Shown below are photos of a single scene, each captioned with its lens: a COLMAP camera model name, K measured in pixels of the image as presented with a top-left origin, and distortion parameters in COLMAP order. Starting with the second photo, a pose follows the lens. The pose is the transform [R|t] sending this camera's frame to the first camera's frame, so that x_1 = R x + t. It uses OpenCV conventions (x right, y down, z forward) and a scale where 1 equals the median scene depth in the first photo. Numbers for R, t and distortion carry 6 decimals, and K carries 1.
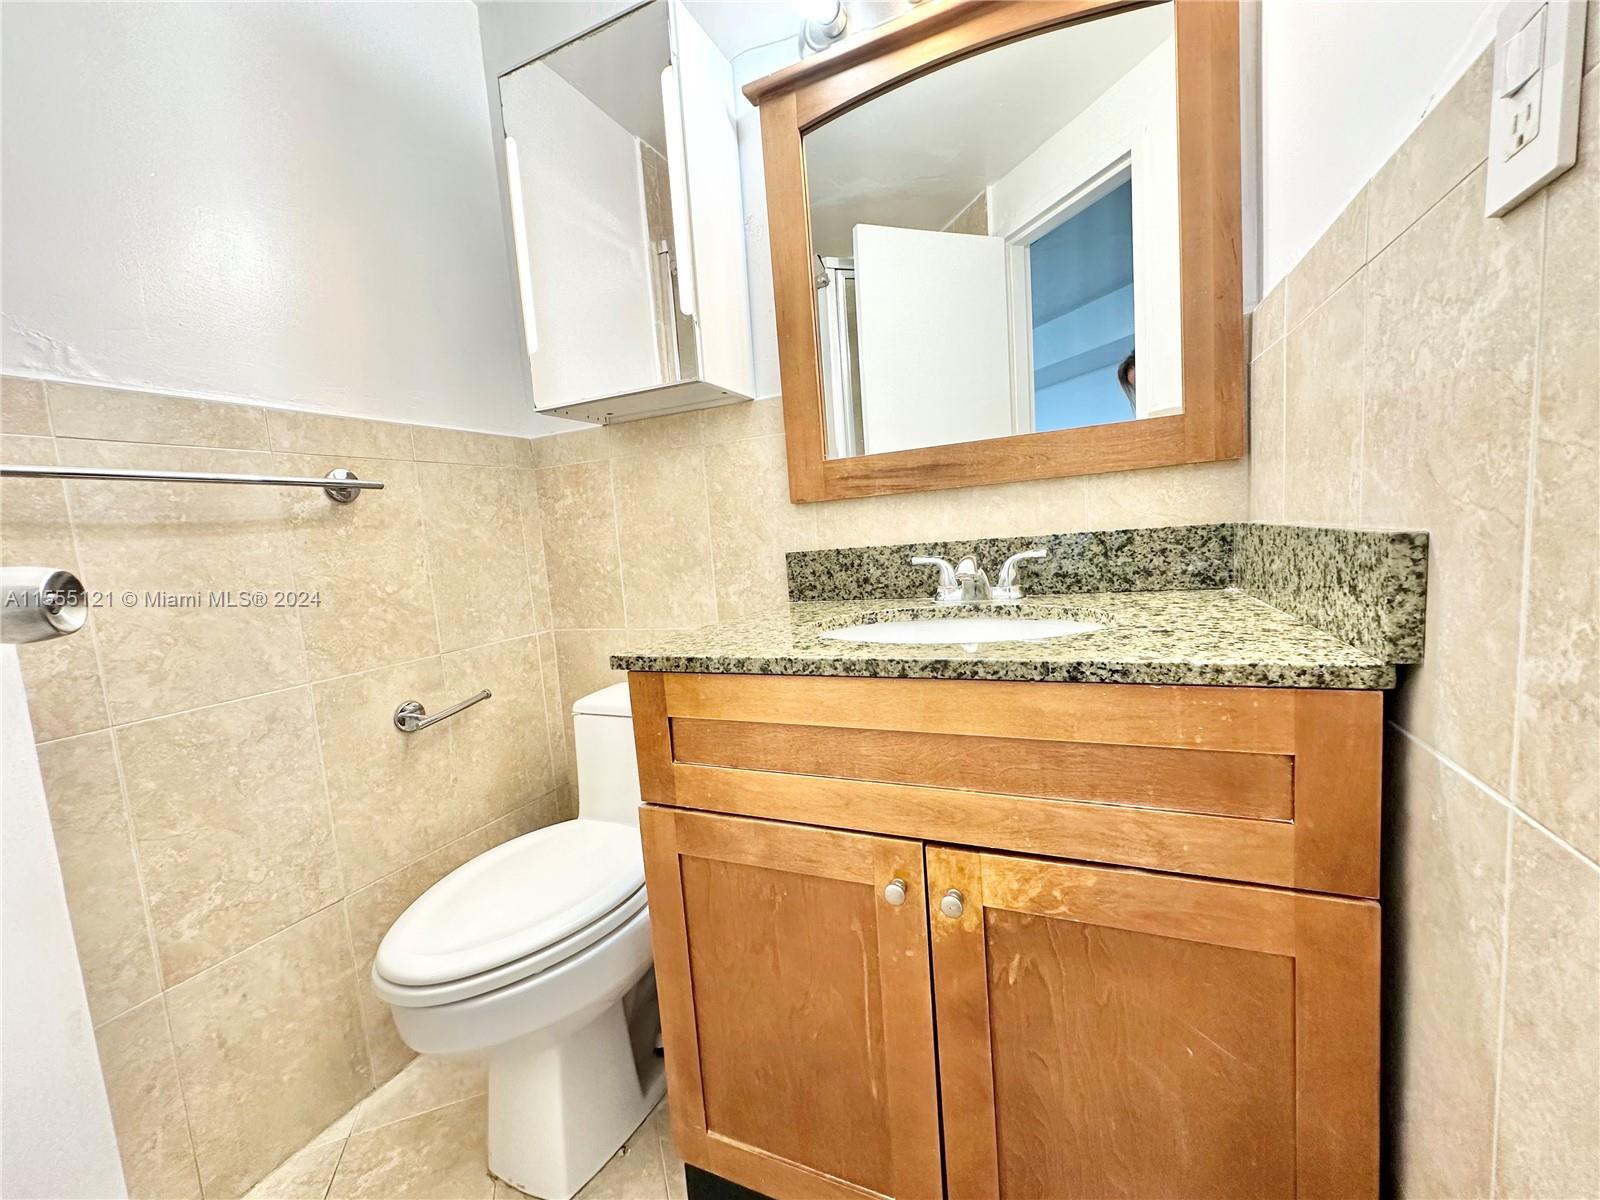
lens RADIAL K [[640.1, 0, 799.3], [0, 640.1, 601.5], [0, 0, 1]] dist [-0.003597, 0.001363]
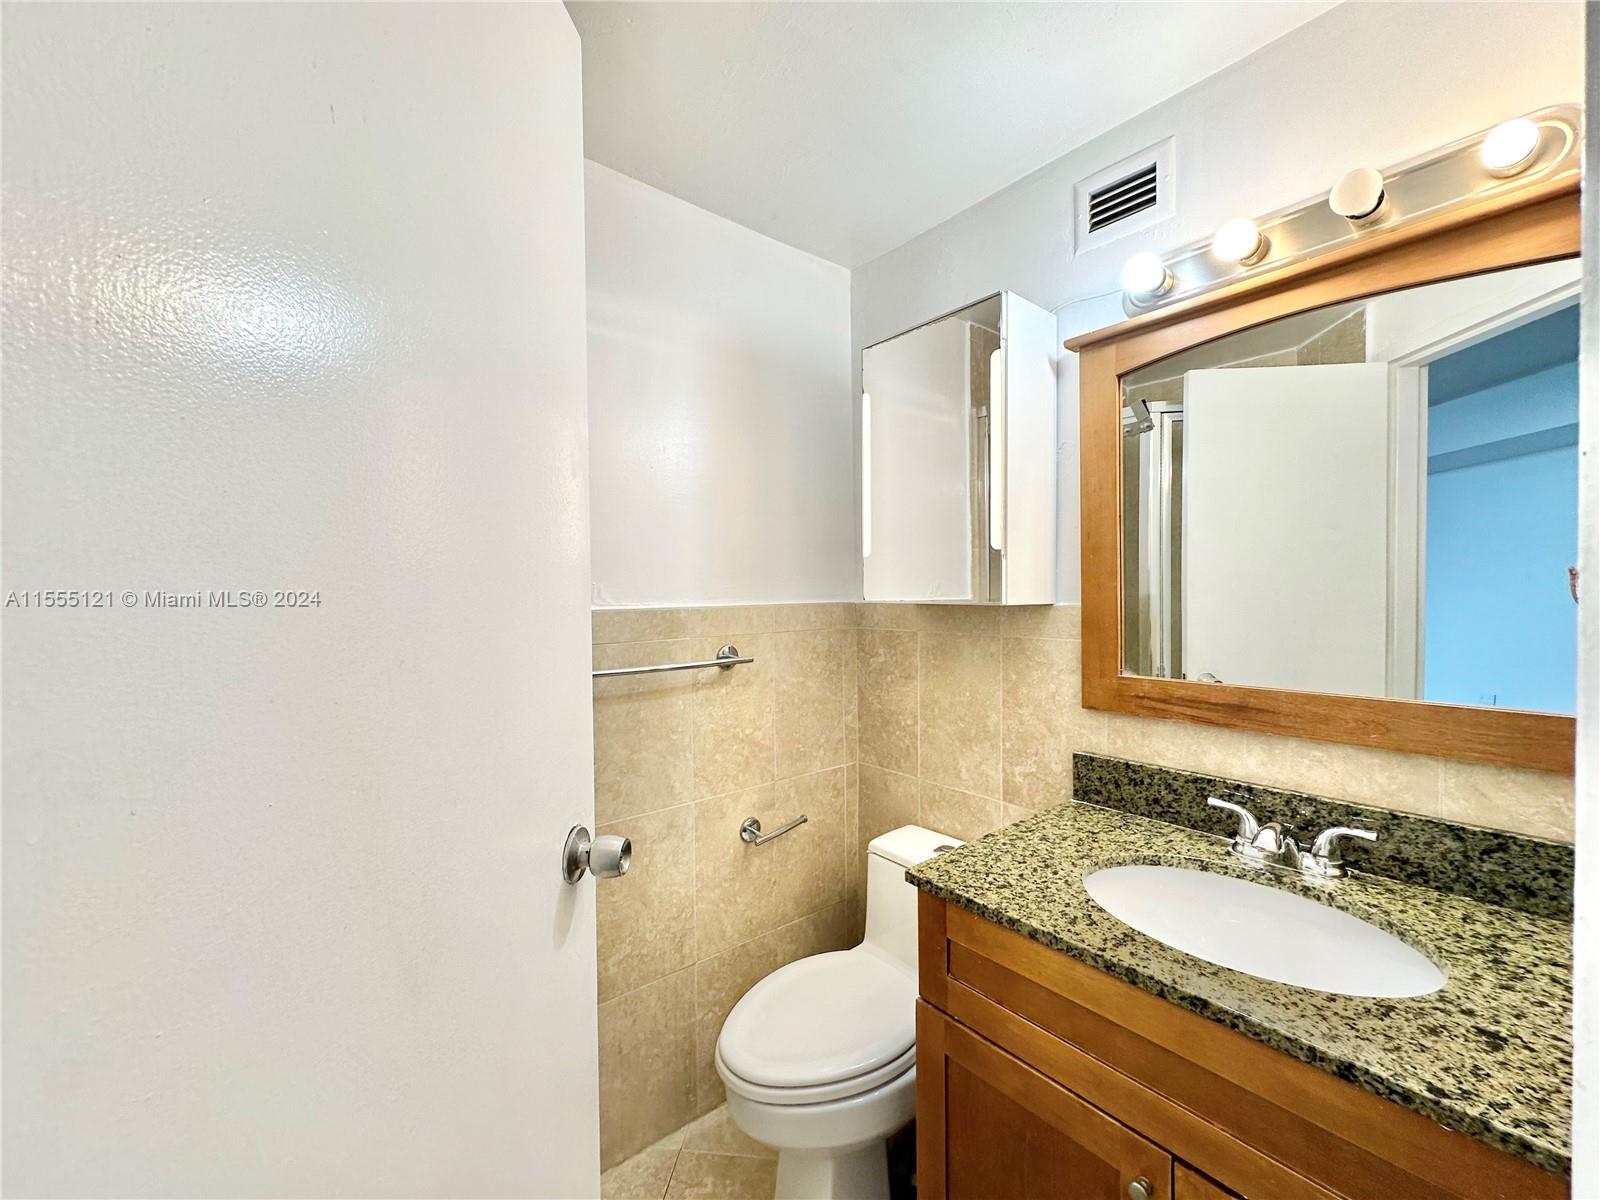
lens RADIAL K [[640.1, 0, 799.3], [0, 640.1, 601.5], [0, 0, 1]] dist [-0.003597, 0.001363]
pose [[0.895869, 0.072654, -0.438337, 0.019933], [-0.102687, 0.993688, -0.045168, -0.248893], [0.432289, 0.085476, 0.897675, -0.178743]]
